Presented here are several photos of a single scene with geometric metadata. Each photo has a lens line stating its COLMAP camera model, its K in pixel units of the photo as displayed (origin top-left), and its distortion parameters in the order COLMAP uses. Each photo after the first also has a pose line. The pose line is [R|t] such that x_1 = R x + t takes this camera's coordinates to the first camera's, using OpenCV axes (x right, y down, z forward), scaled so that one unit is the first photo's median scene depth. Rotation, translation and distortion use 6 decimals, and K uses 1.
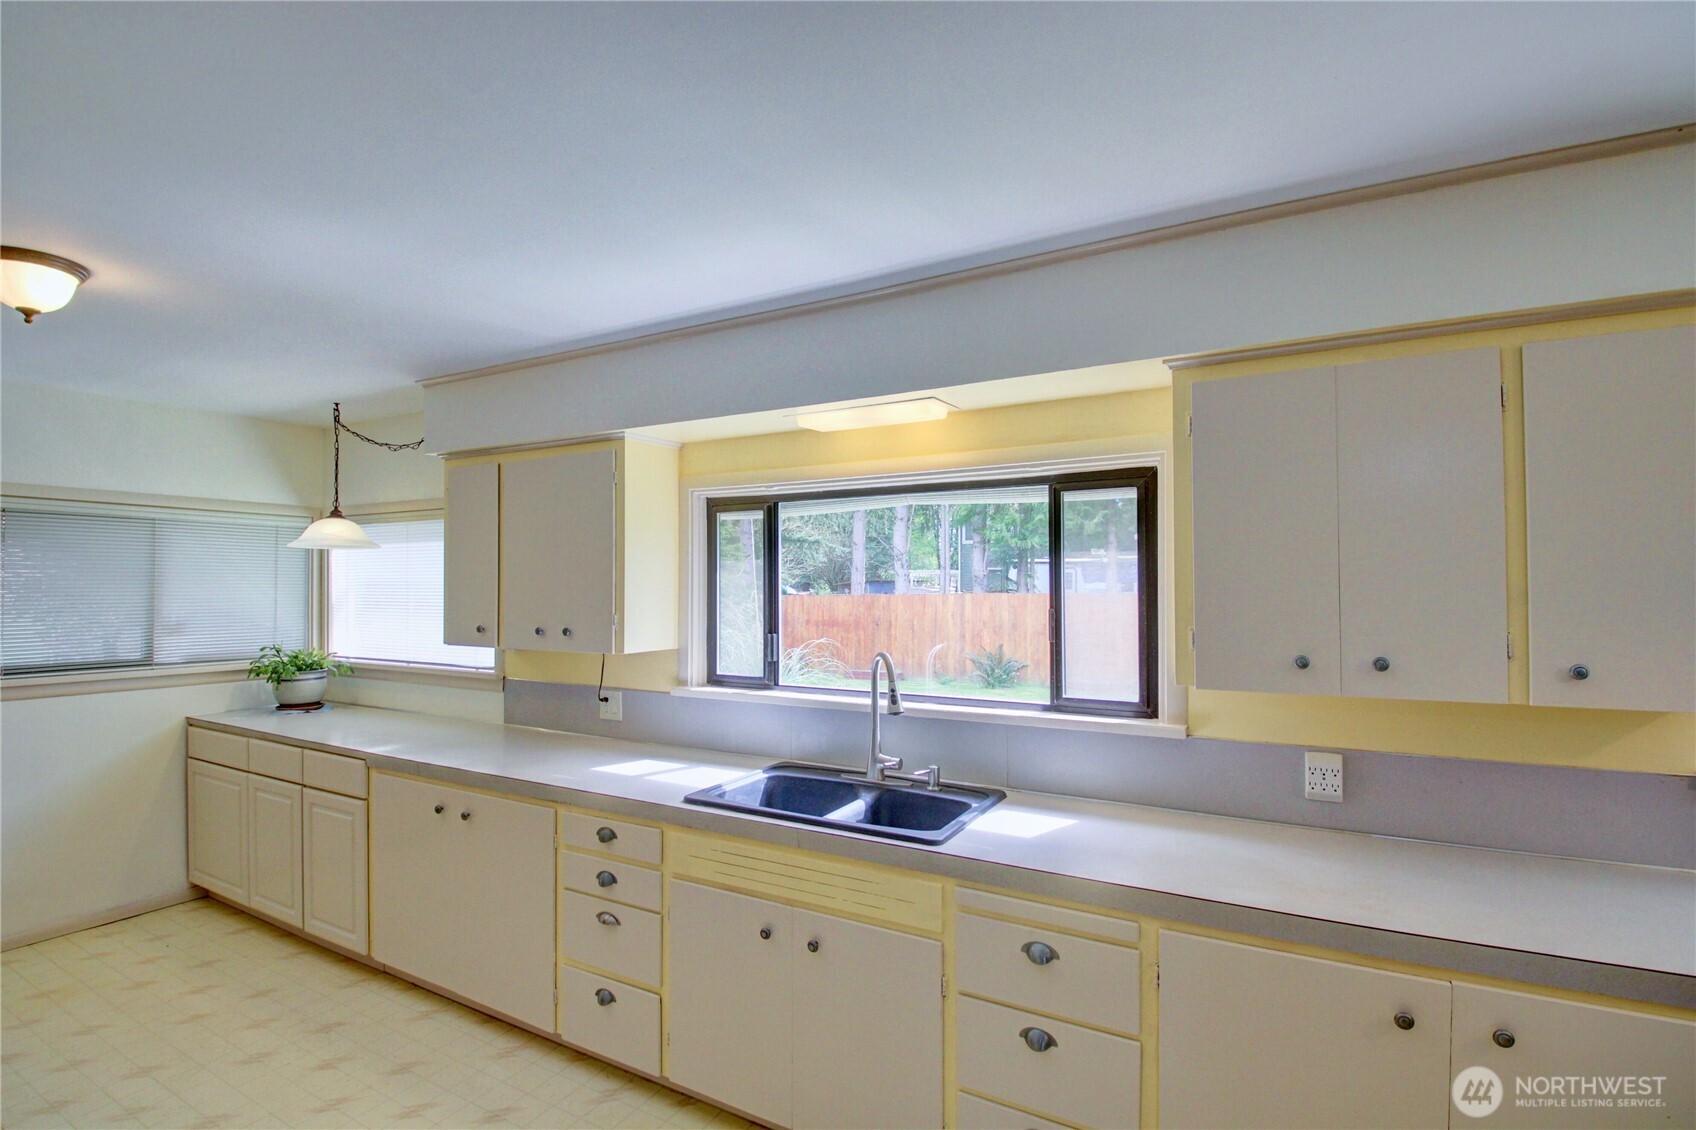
lens RADIAL K [[786.2, 0, 836.1], [0, 786.2, 574.7], [0, 0, 1]] dist [0.018260, -0.033715]
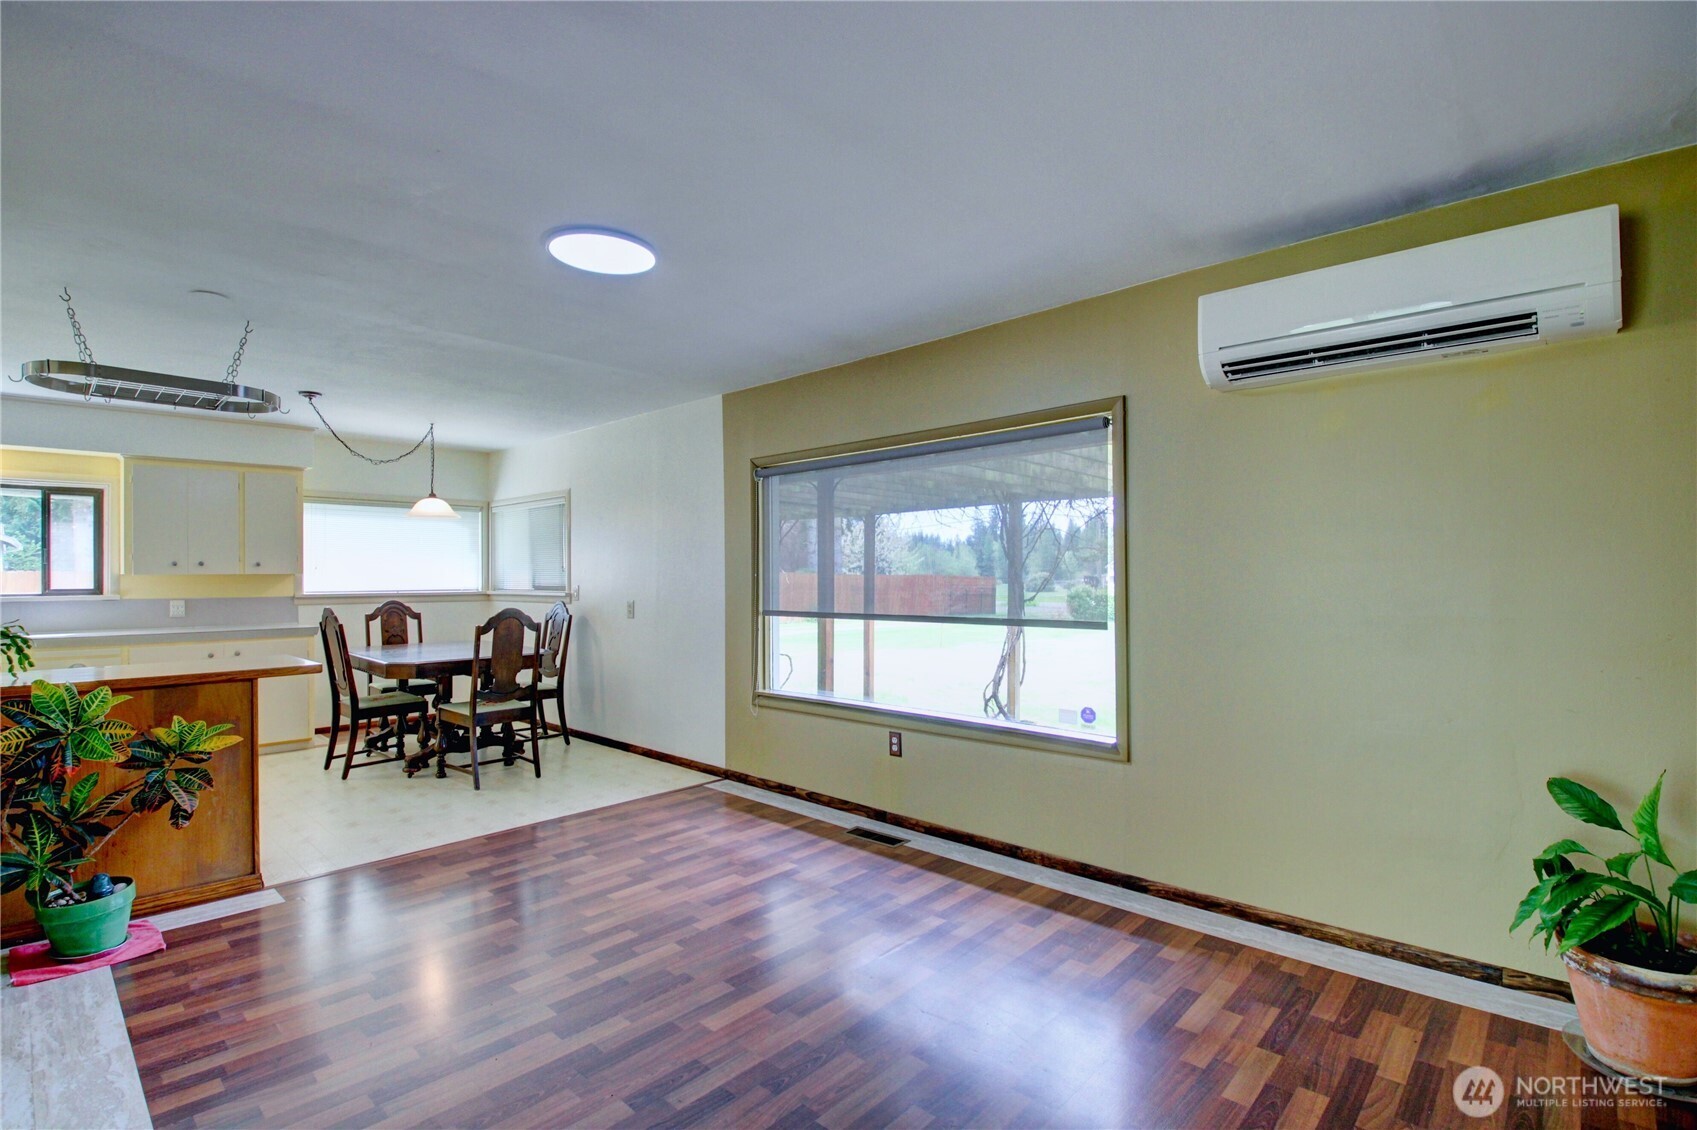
lens RADIAL K [[786.7, 0, 836.6], [0, 786.7, 574.7], [0, 0, 1]] dist [0.018260, -0.033715]
pose [[0.238916, 0.002851, 0.971036, -1.242591], [-0.011850, 0.999930, -0.000021, 0.087905], [-0.970968, -0.011502, 0.238933, -1.580635]]
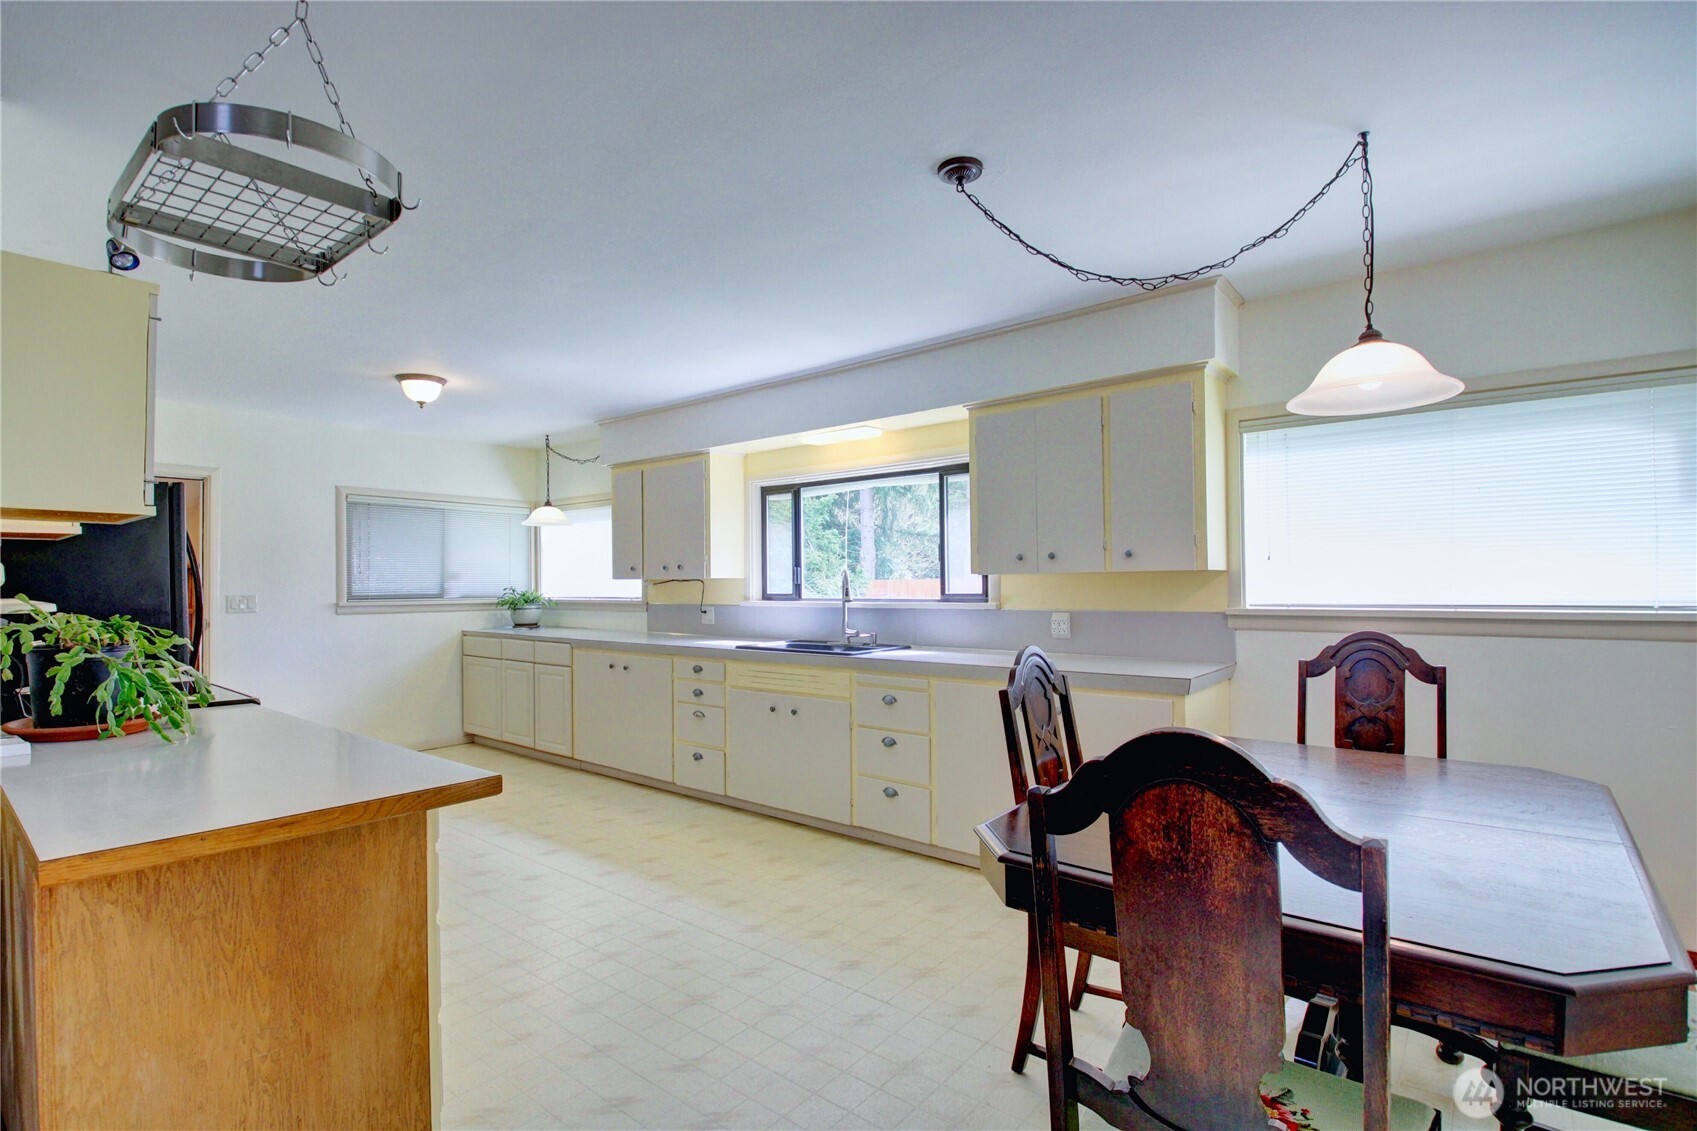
lens RADIAL K [[786.7, 0, 836.6], [0, 786.7, 575.2], [0, 0, 1]] dist [0.018260, -0.033715]
pose [[0.985272, -0.008180, -0.170796, 0.337768], [0.008927, 0.999954, 0.003606, 0.103221], [0.170758, -0.005077, 0.985300, -0.742364]]
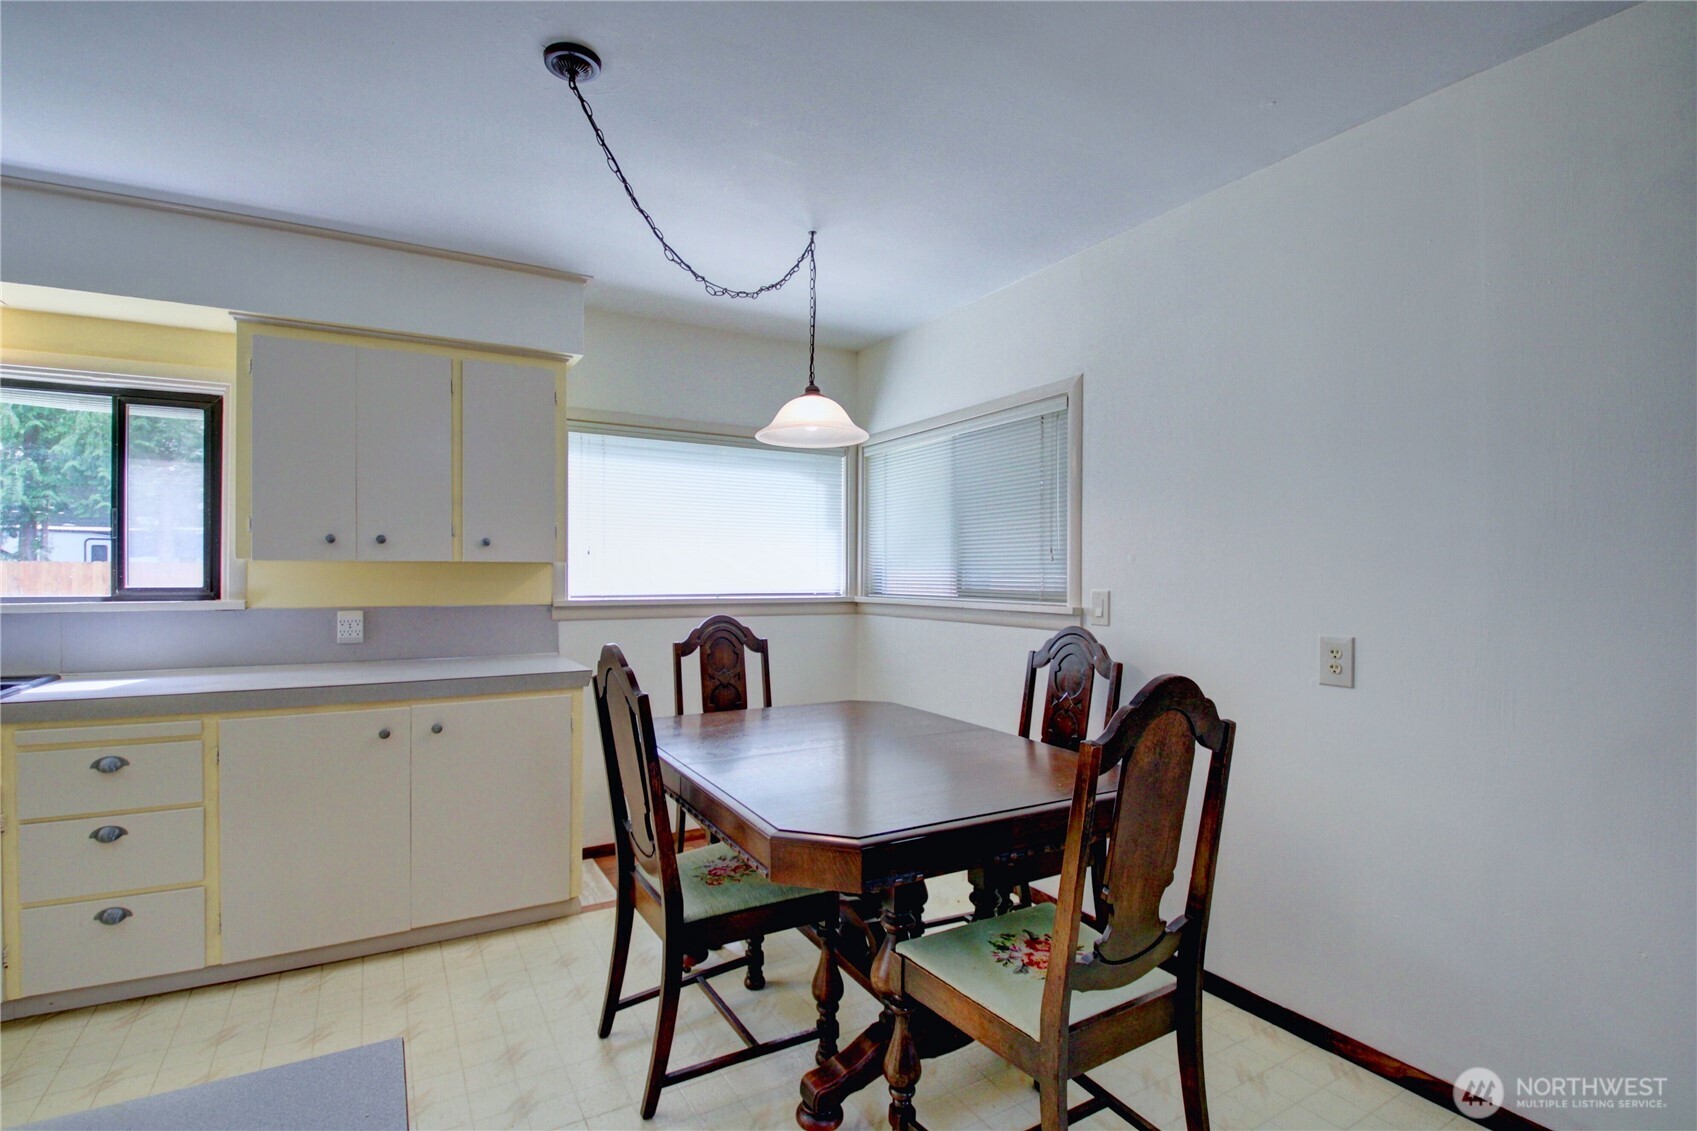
lens RADIAL K [[786.7, 0, 836.6], [0, 786.7, 575.2], [0, 0, 1]] dist [0.018260, -0.033715]
pose [[0.499959, 0.003676, 0.866041, -0.162878], [-0.018243, 0.999814, 0.006288, 0.109430], [-0.865857, -0.018943, 0.499933, -0.420128]]
